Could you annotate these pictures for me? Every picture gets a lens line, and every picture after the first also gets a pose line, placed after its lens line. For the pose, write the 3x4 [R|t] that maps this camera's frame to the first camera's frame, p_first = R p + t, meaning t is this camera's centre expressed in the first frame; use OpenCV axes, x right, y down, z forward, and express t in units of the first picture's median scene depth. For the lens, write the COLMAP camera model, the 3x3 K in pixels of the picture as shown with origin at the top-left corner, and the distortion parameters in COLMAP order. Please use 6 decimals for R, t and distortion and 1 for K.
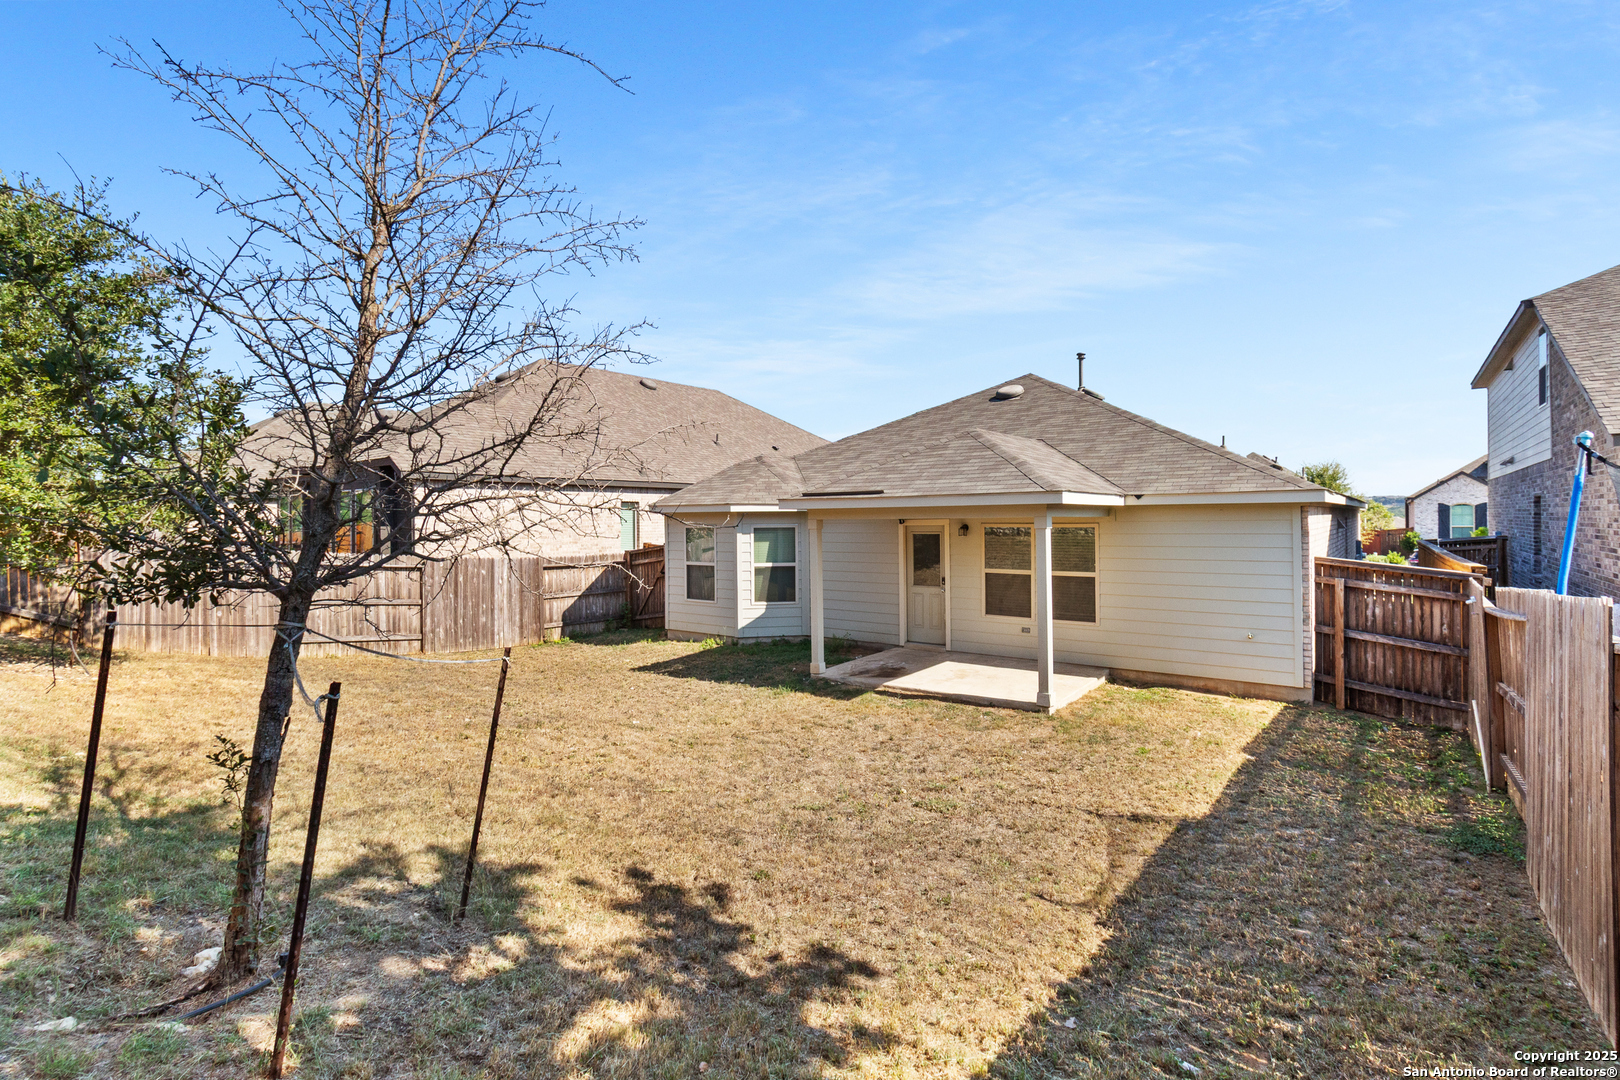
lens RADIAL K [[762.6, 0, 827.3], [0, 762.6, 531.5], [0, 0, 1]] dist [0.002392, -0.000121]
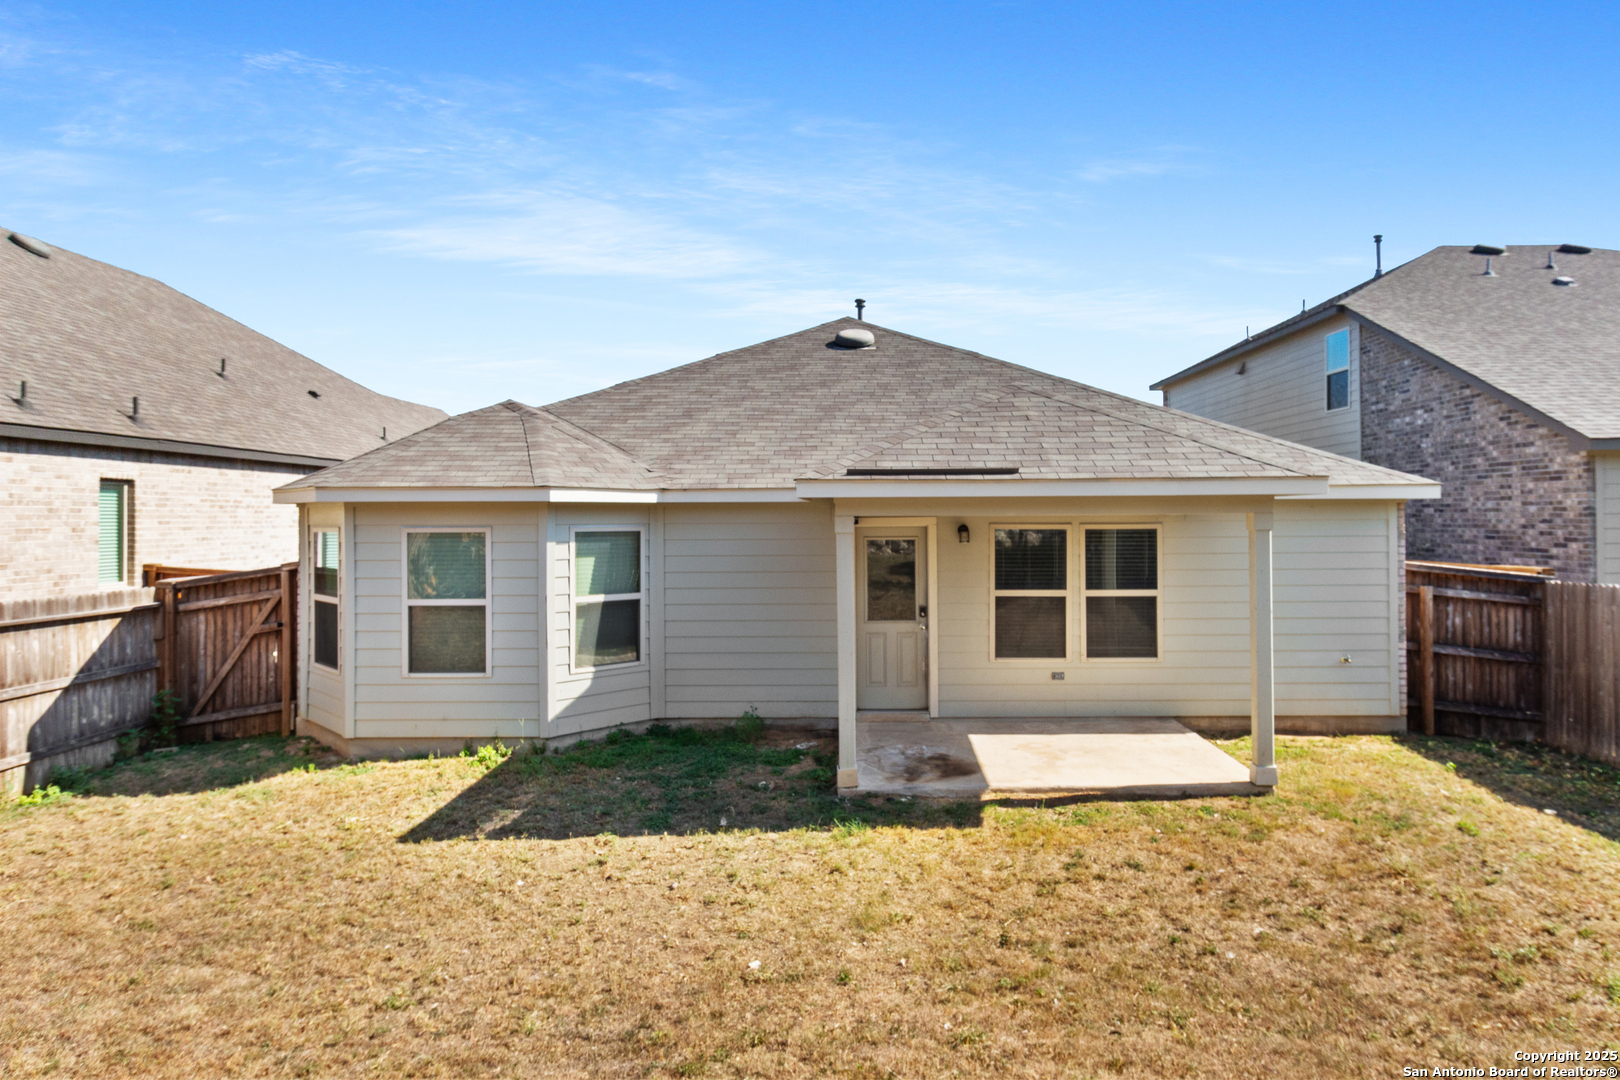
lens RADIAL K [[972.5, 0, 817.3], [0, 972.5, 526.0], [0, 0, 1]] dist [0.006935, 0.000725]
pose [[0.803978, 0.000000, 0.594659, -0.381086], [0.006535, 0.999940, -0.008835, -0.001465], [-0.594624, 0.010989, 0.803929, 0.350355]]
